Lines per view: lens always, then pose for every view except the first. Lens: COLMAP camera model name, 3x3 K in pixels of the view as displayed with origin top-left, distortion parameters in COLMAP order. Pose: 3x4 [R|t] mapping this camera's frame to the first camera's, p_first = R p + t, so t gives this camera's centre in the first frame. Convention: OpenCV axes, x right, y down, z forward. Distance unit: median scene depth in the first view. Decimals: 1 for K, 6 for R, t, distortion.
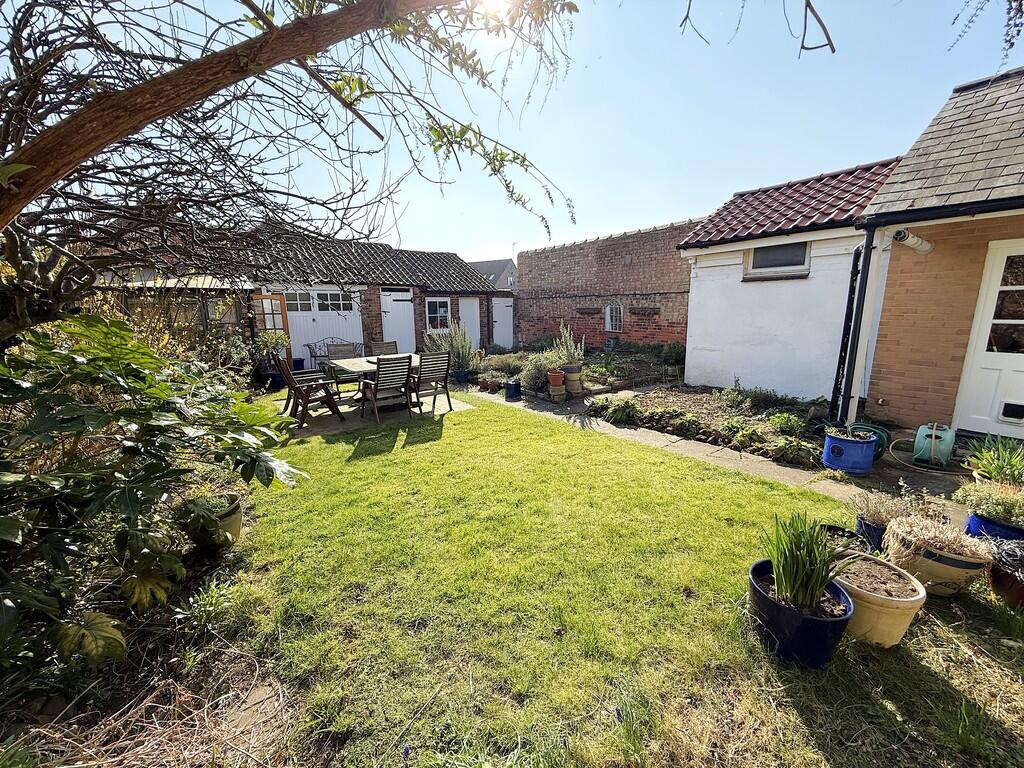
lens RADIAL K [[402.4, 0, 512.1], [0, 402.4, 384.5], [0, 0, 1]] dist [0.000188, 0.000028]
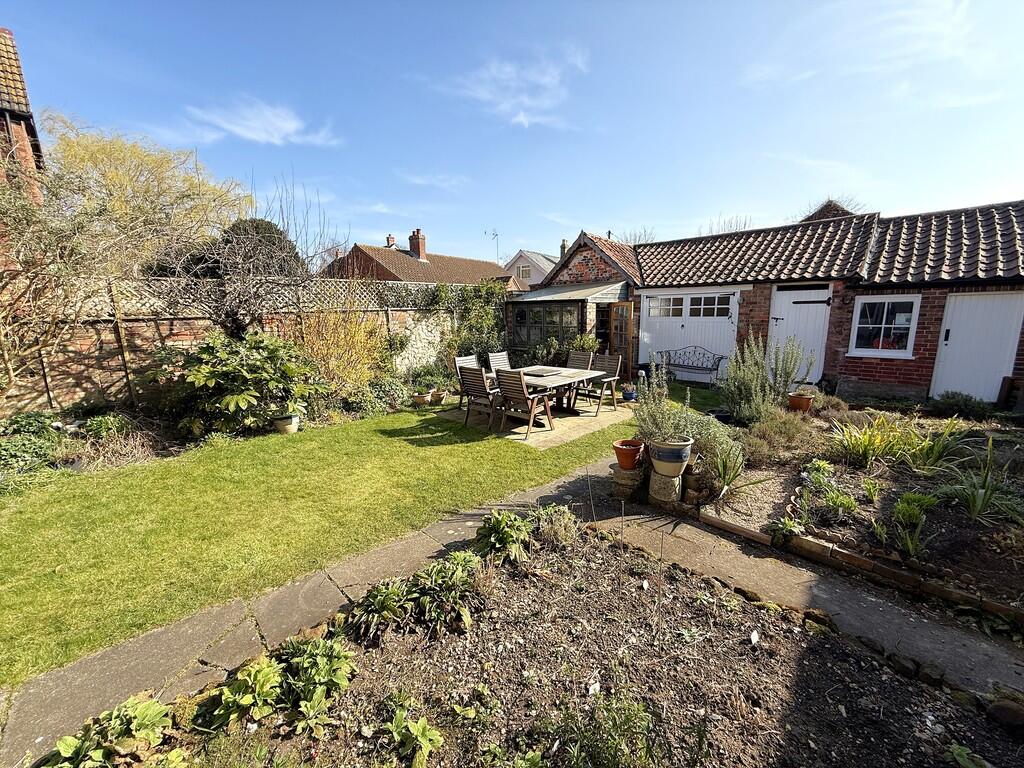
lens RADIAL K [[402.4, 0, 511.5], [0, 402.4, 384.6], [0, 0, 1]] dist [0.000188, 0.000028]
pose [[0.123295, 0.187877, -0.974423, 0.389052], [-0.170986, 0.971252, 0.165631, -0.110599], [0.977529, 0.146192, 0.151875, 0.467056]]
